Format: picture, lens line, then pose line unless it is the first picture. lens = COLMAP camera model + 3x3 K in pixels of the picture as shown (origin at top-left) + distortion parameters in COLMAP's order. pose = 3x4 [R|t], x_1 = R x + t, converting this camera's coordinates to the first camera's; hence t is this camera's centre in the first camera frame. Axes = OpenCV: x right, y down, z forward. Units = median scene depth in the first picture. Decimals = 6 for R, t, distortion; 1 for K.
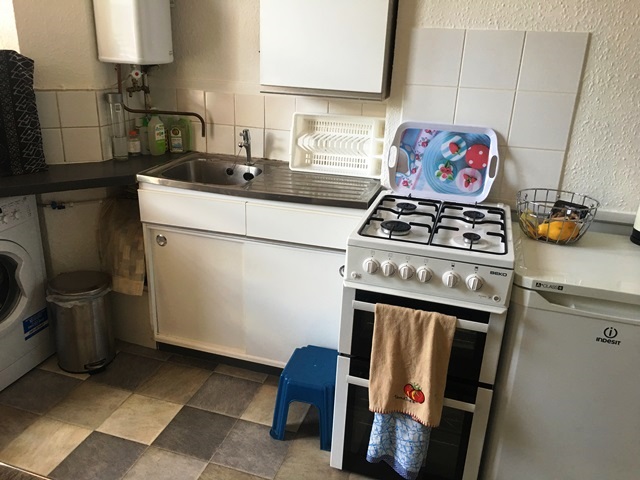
lens RADIAL K [[542.8, 0, 320.0], [0, 542.8, 240.0], [0, 0, 1]] dist [0.087250, -0.103413]
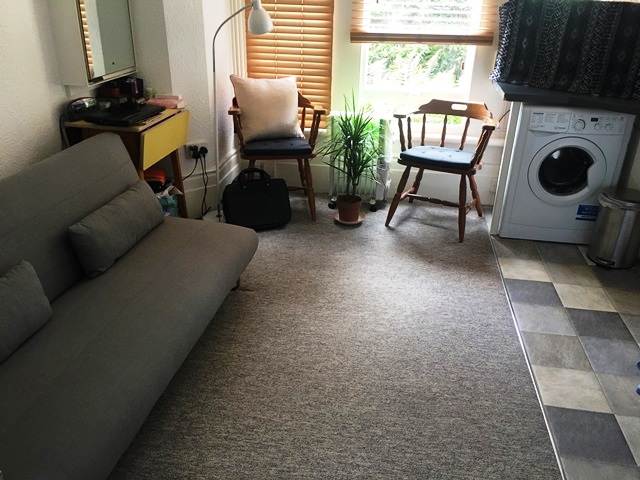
lens RADIAL K [[542.8, 0, 320.0], [0, 542.8, 240.0], [0, 0, 1]] dist [0.087250, -0.103413]
pose [[0.151910, 0.389439, -0.908438, 0.657688], [-0.372077, 0.874026, 0.312468, 0.035350], [0.915687, 0.290542, 0.277675, 0.048982]]
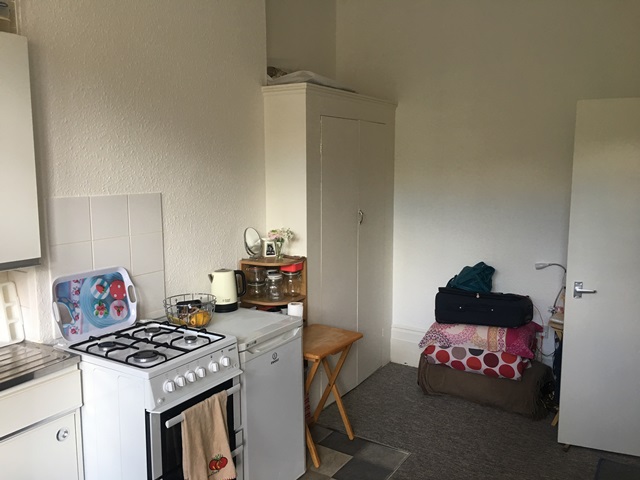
lens RADIAL K [[542.8, 0, 320.0], [0, 542.8, 240.0], [0, 0, 1]] dist [0.087250, -0.103413]
pose [[0.257906, -0.166742, 0.951673, -0.749672], [0.357494, 0.931556, 0.066335, -0.175065], [-0.897598, 0.323109, 0.299864, 0.177617]]
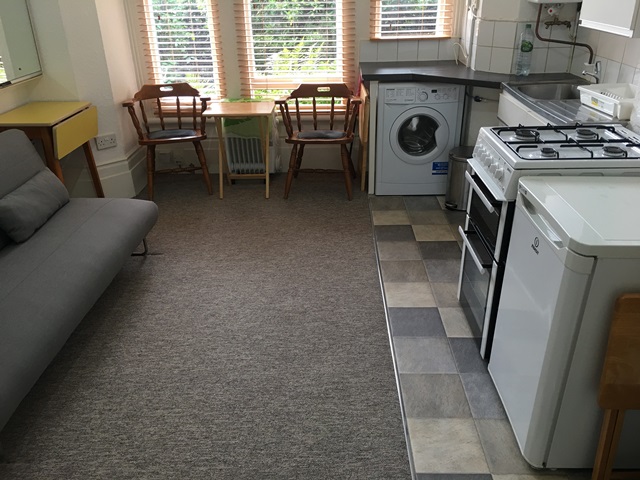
lens RADIAL K [[542.8, 0, 320.0], [0, 542.8, 240.0], [0, 0, 1]] dist [0.087250, -0.103413]
pose [[0.277323, 0.376172, -0.884074, 0.947238], [-0.316654, 0.904539, 0.285550, -0.005255], [0.907096, 0.200756, 0.369966, 0.115569]]
